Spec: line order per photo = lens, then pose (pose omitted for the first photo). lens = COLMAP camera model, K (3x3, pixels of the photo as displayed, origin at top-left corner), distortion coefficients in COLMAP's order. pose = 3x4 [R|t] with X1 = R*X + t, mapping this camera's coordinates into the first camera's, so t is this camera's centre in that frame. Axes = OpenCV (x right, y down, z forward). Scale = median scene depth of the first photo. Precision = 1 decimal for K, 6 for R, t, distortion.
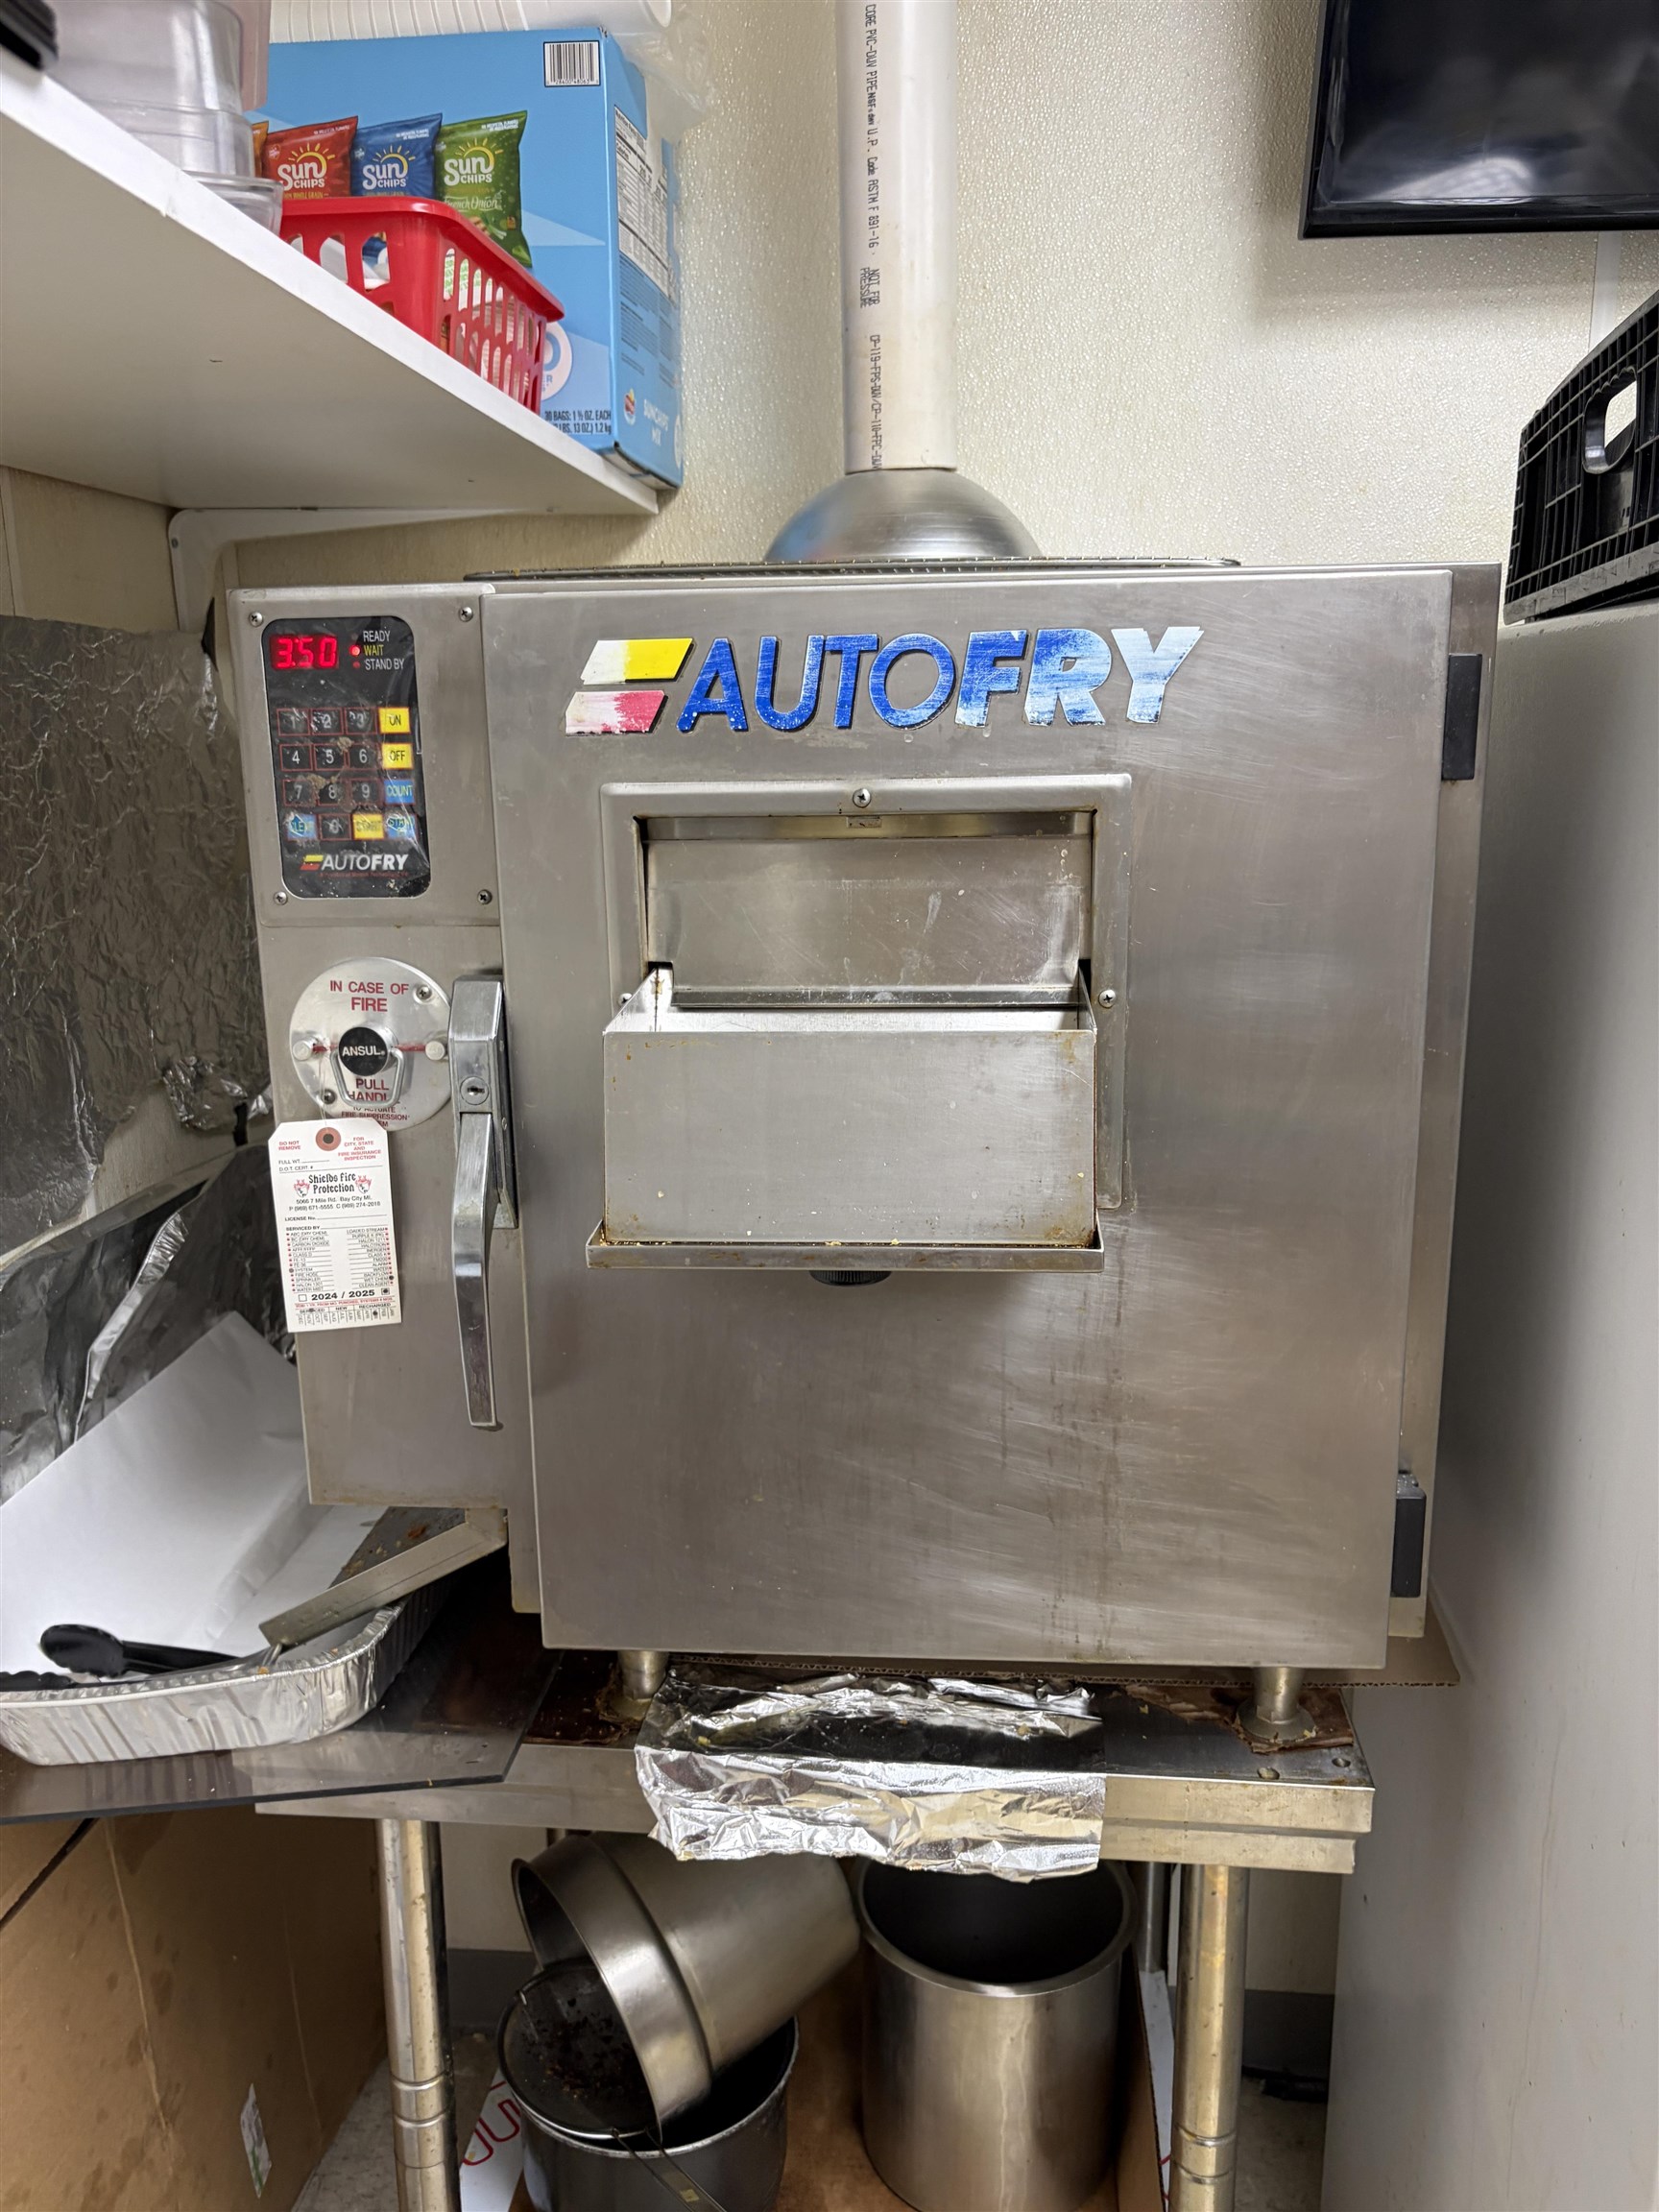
lens RADIAL K [[1684.9, 0, 842.6], [0, 1684.9, 1117.3], [0, 0, 1]] dist [0.033664, -0.032437]
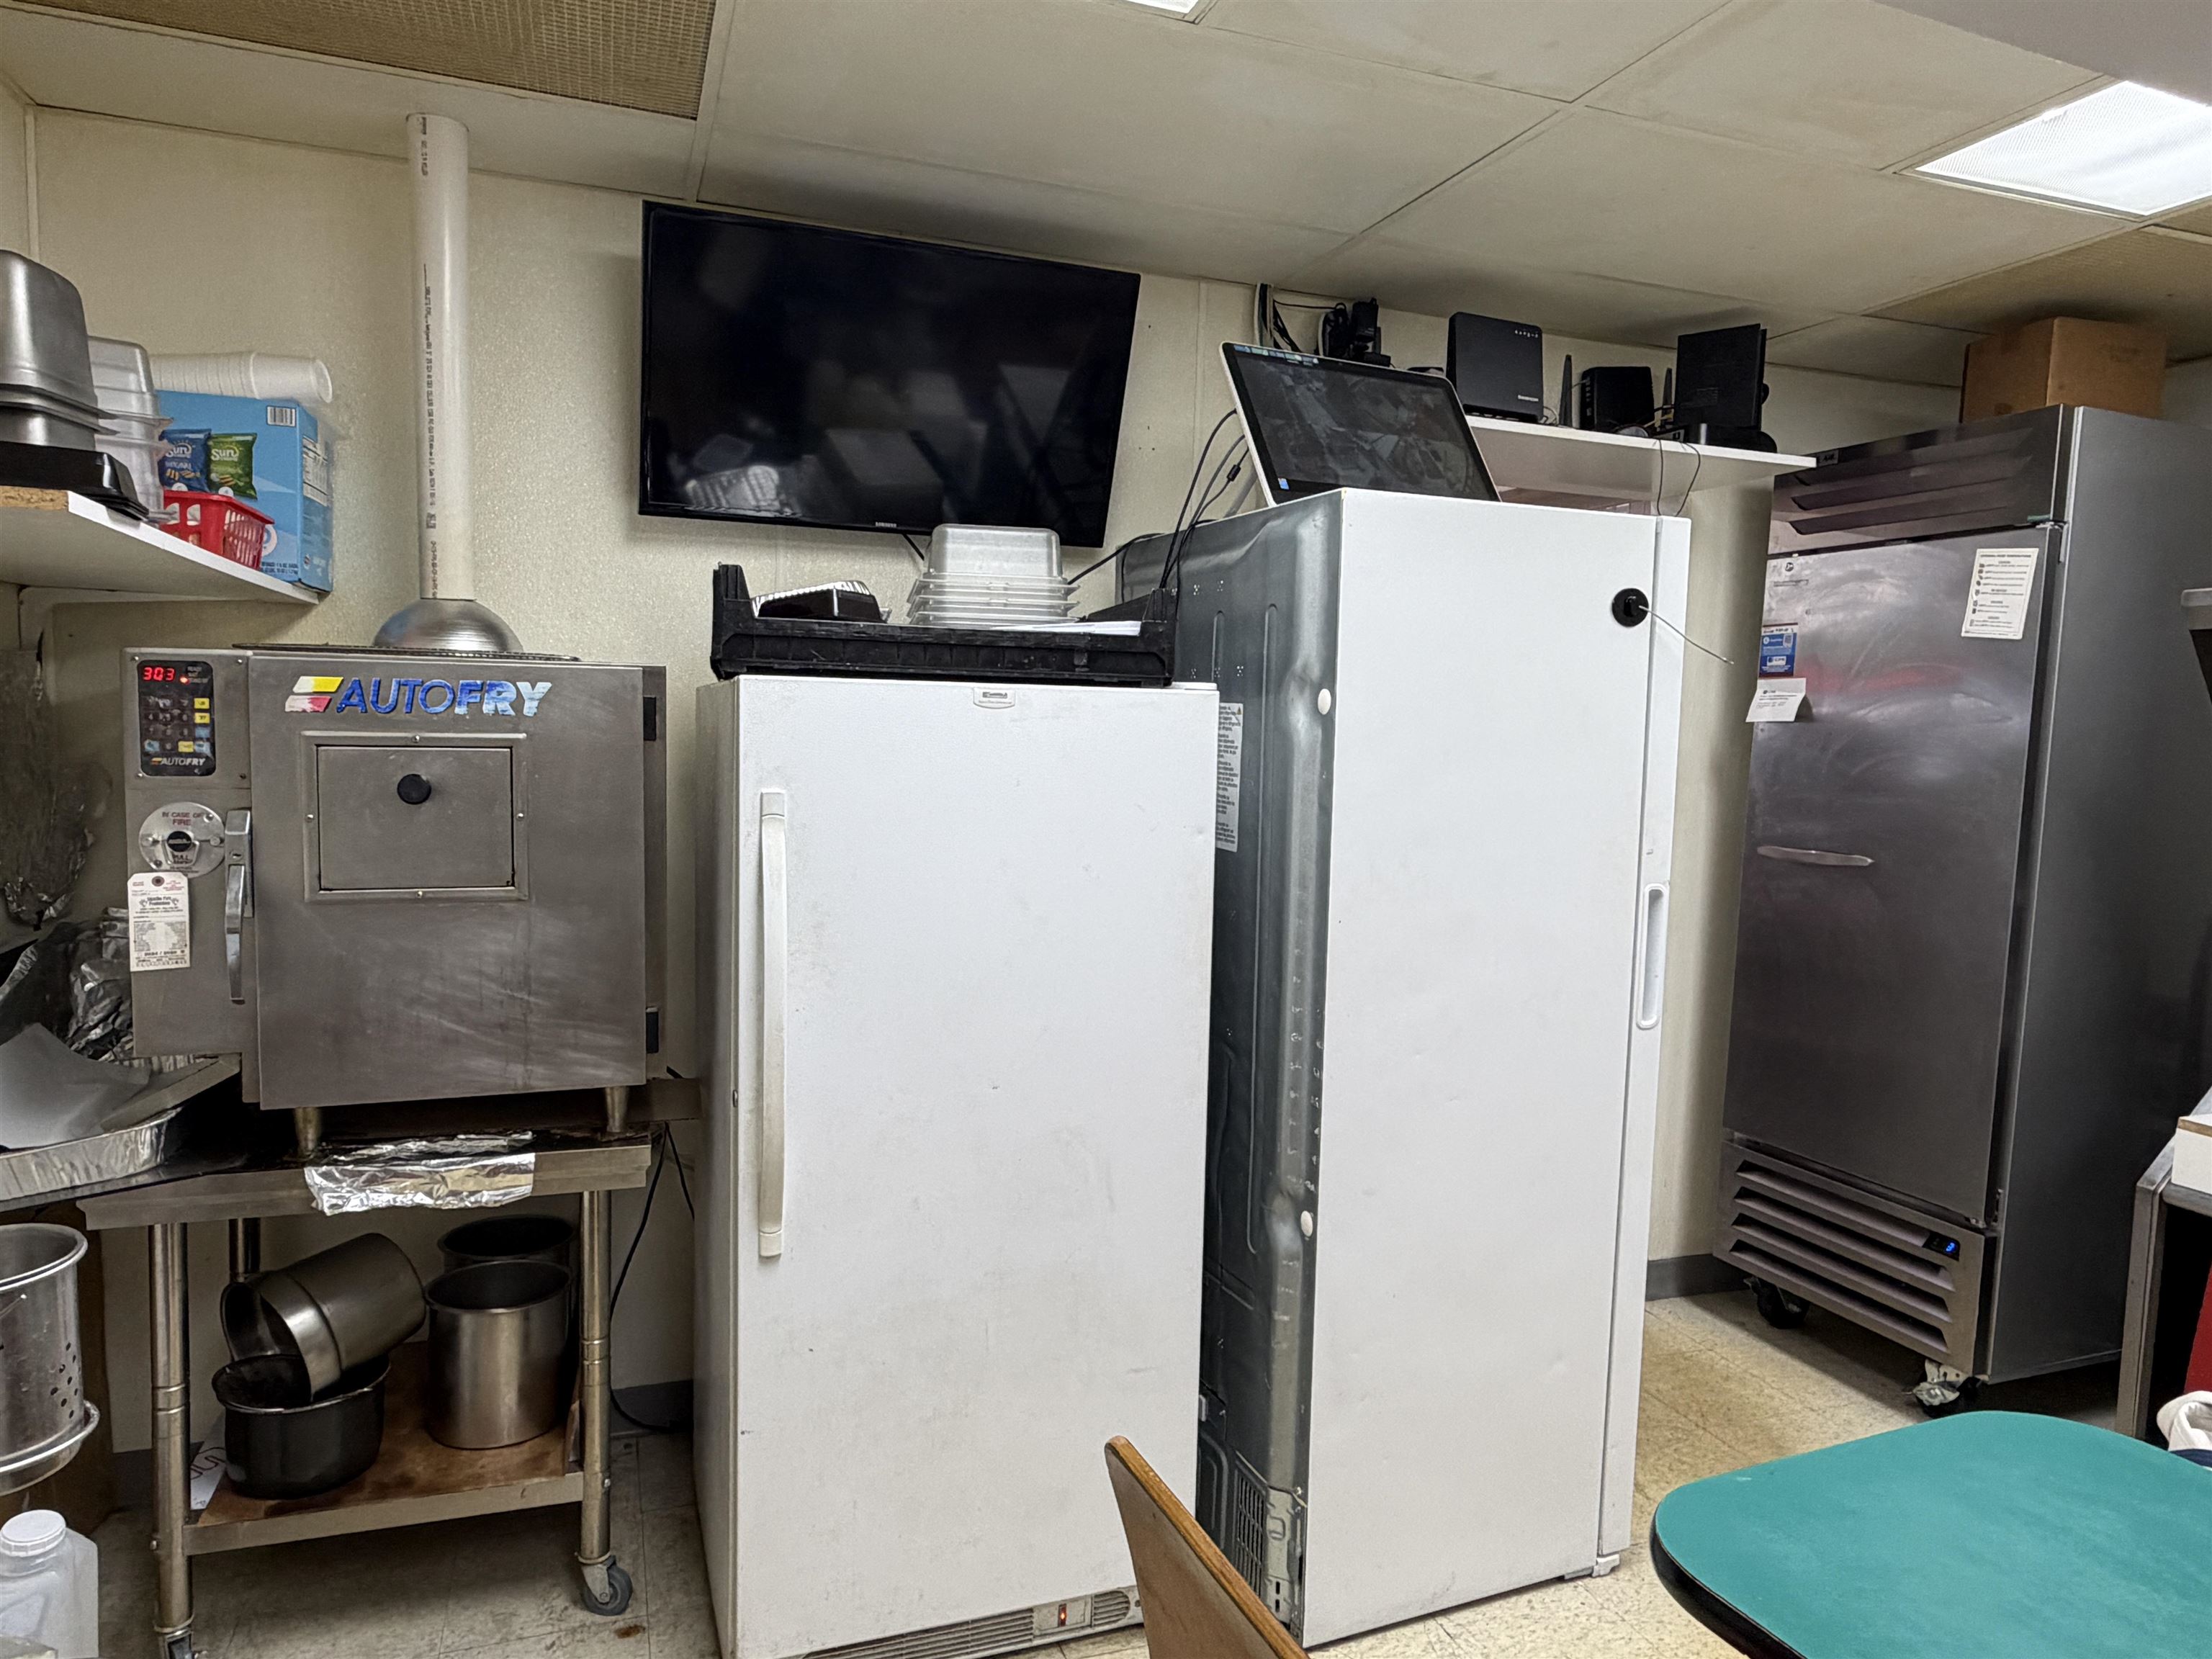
lens RADIAL K [[1391.4, 0, 1089.2], [0, 1391.4, 840.7], [0, 0, 1]] dist [0.001153, 0.003250]
pose [[0.913079, 0.000108, 0.407783, 0.075576], [0.057555, 0.989955, -0.129134, 0.272547], [-0.403700, 0.141379, 0.903901, -1.208239]]
